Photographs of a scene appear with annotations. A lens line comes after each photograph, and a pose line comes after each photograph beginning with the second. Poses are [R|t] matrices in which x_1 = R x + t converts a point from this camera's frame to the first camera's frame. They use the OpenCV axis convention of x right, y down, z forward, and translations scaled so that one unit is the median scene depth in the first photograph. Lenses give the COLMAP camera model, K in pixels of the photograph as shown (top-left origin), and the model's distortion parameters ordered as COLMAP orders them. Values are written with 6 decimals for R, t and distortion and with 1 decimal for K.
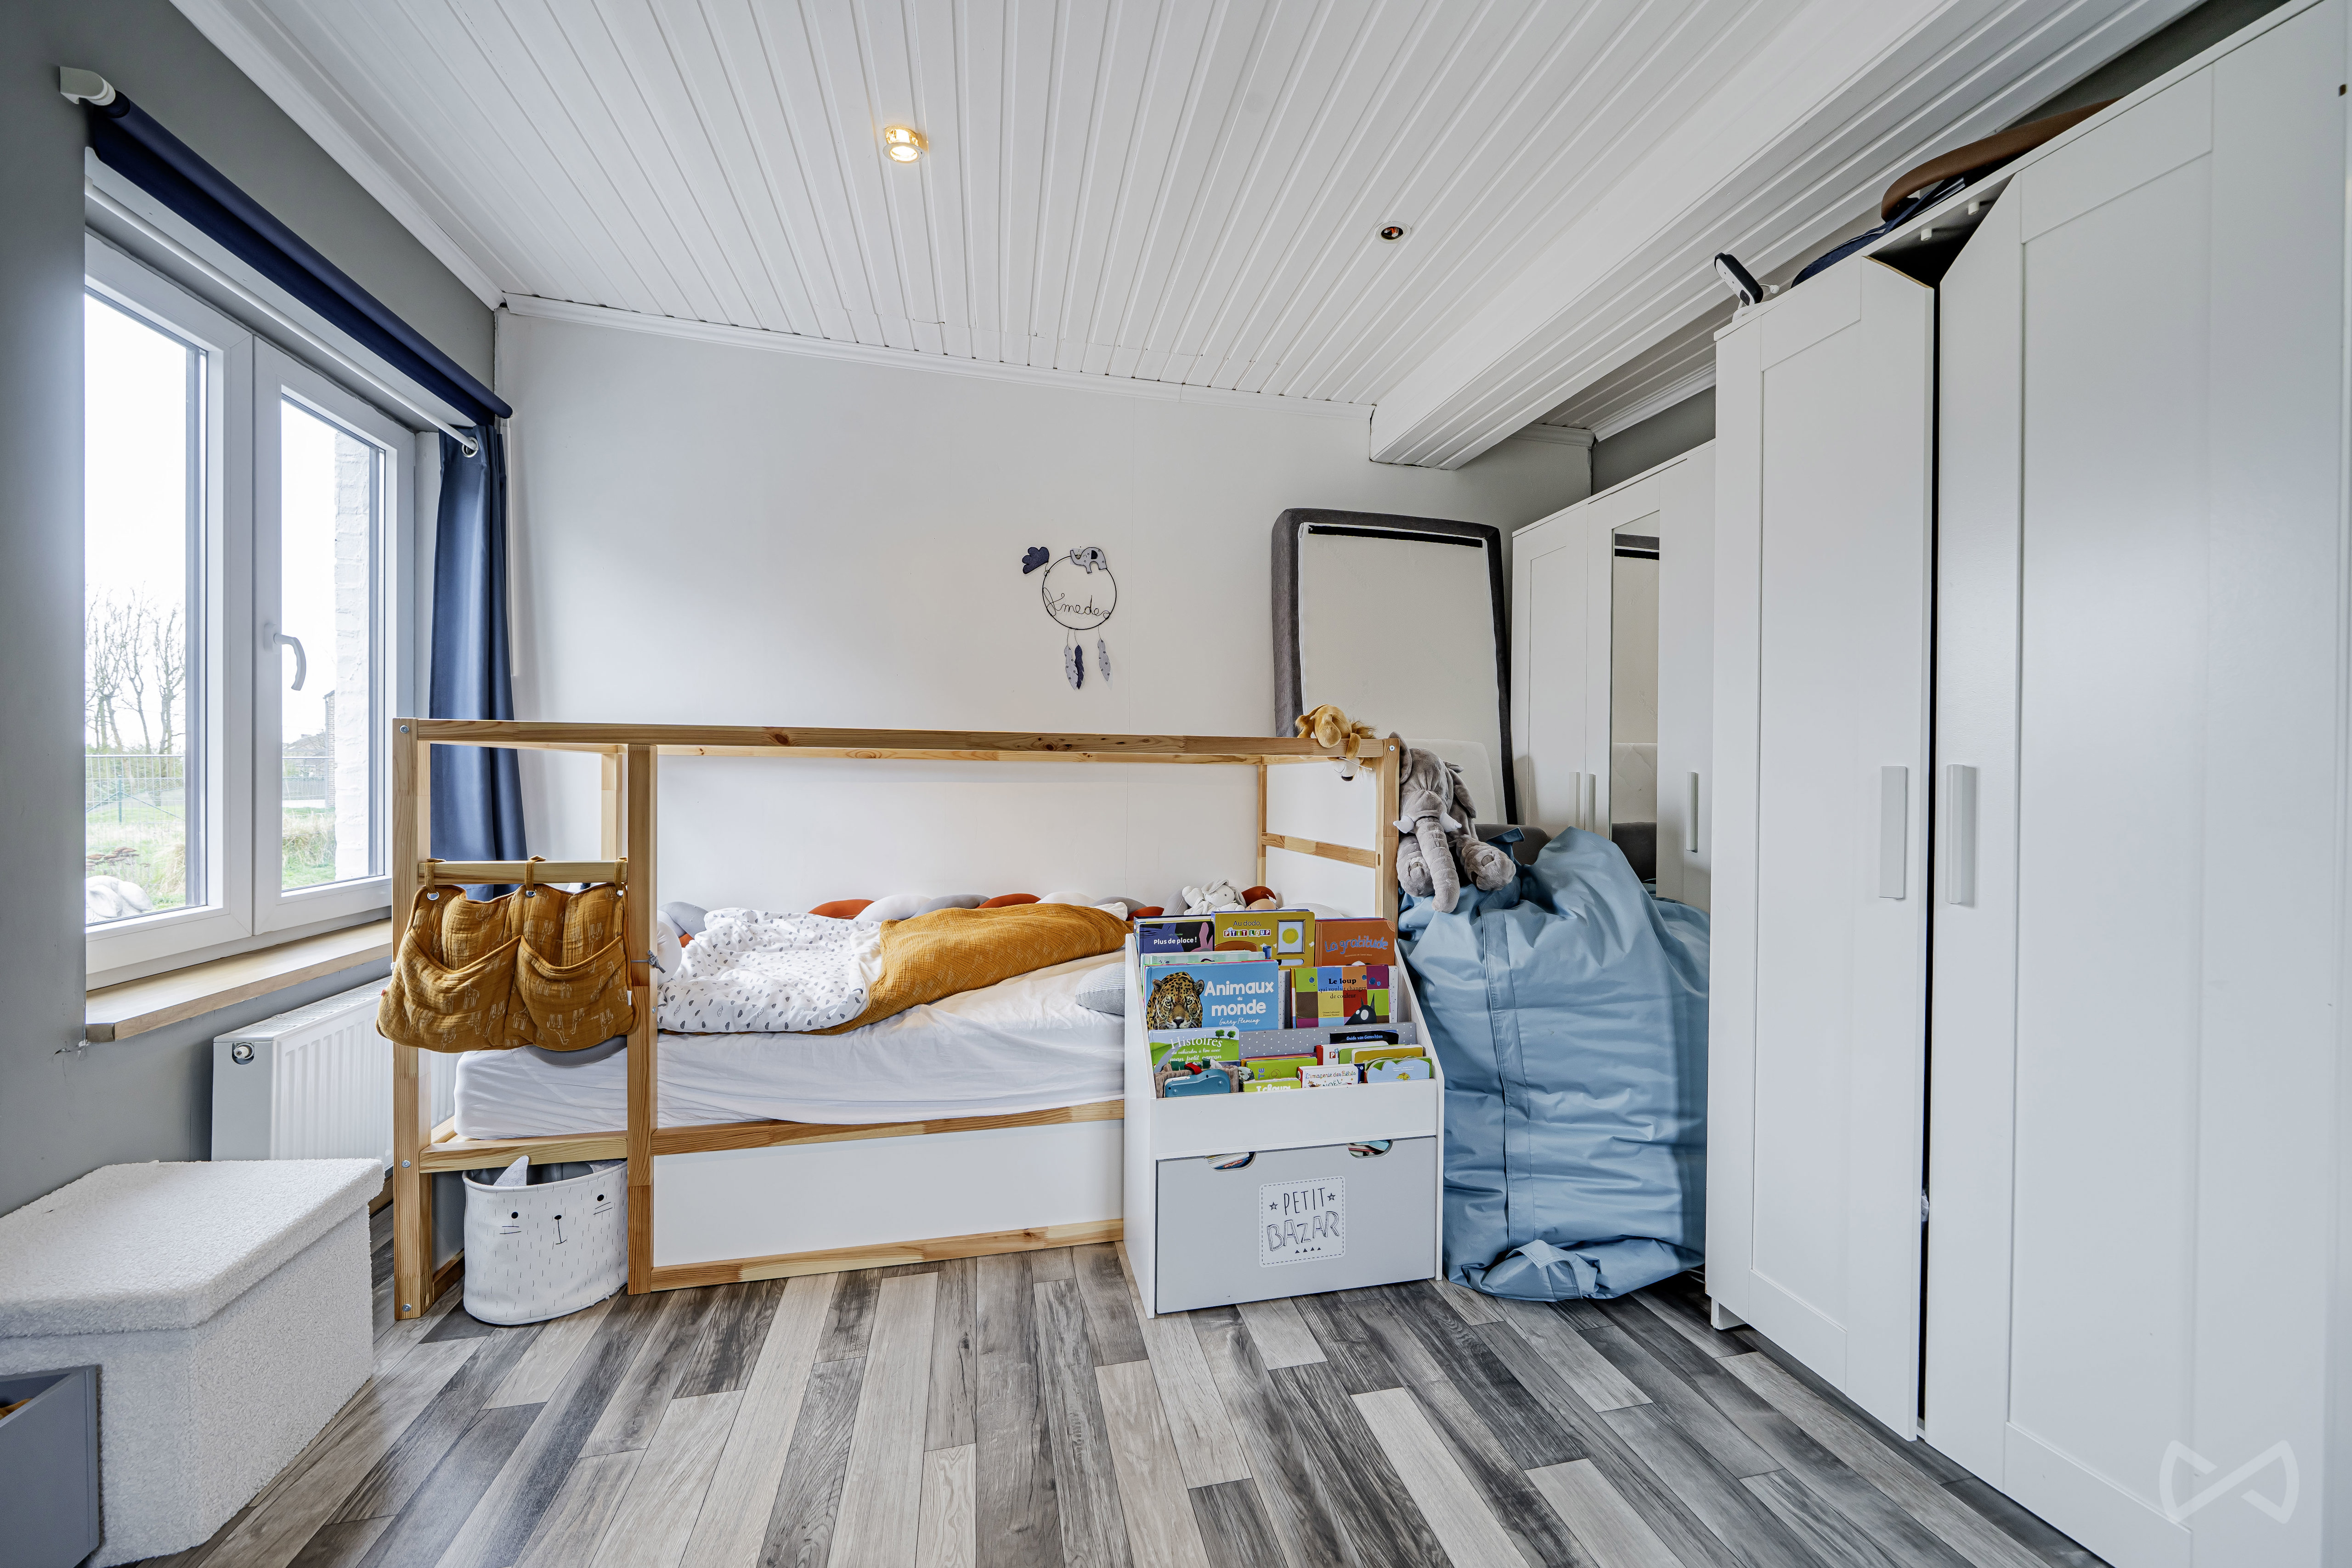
lens RADIAL K [[877.7, 0, 1181.4], [0, 877.7, 786.3], [0, 0, 1]] dist [-0.007880, -0.000657]
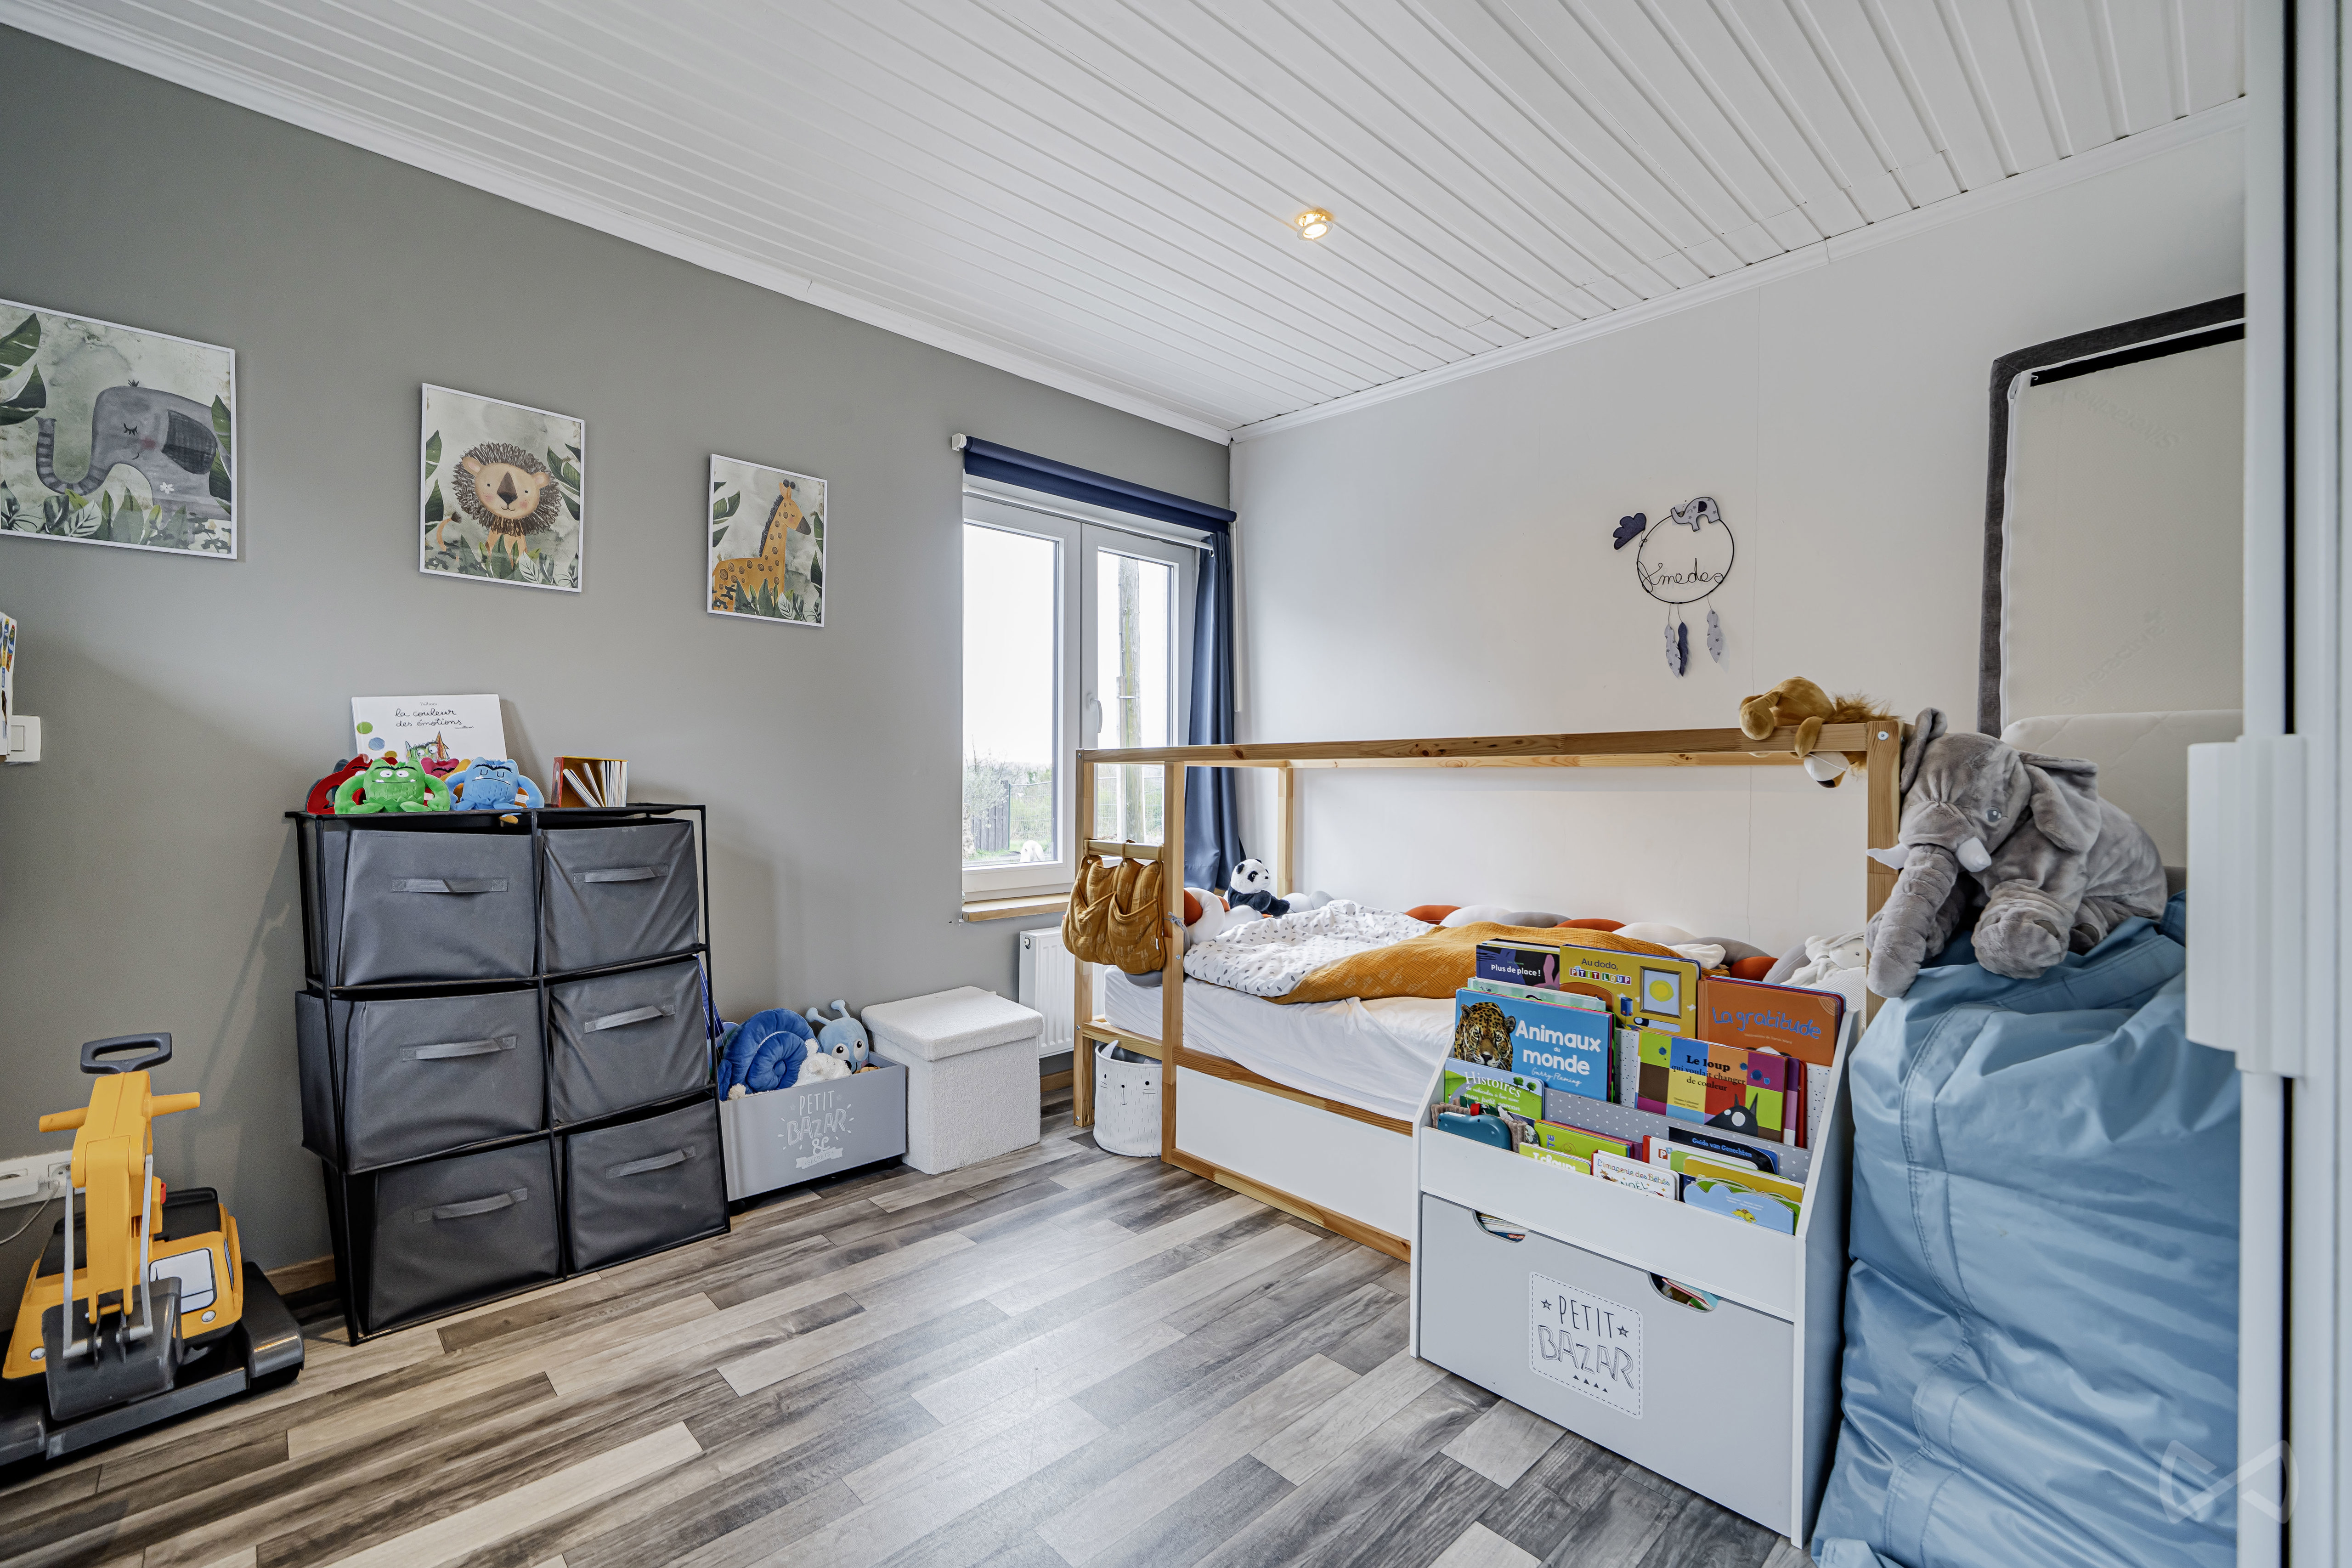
lens RADIAL K [[994.4, 0, 1177.6], [0, 994.4, 783.7], [0, 0, 1]] dist [-0.009668, -0.000284]
pose [[0.494945, -0.006612, -0.868899, 0.710249], [-0.008063, 0.999893, -0.012202, 0.005400], [0.868887, 0.013045, 0.494839, 0.224068]]
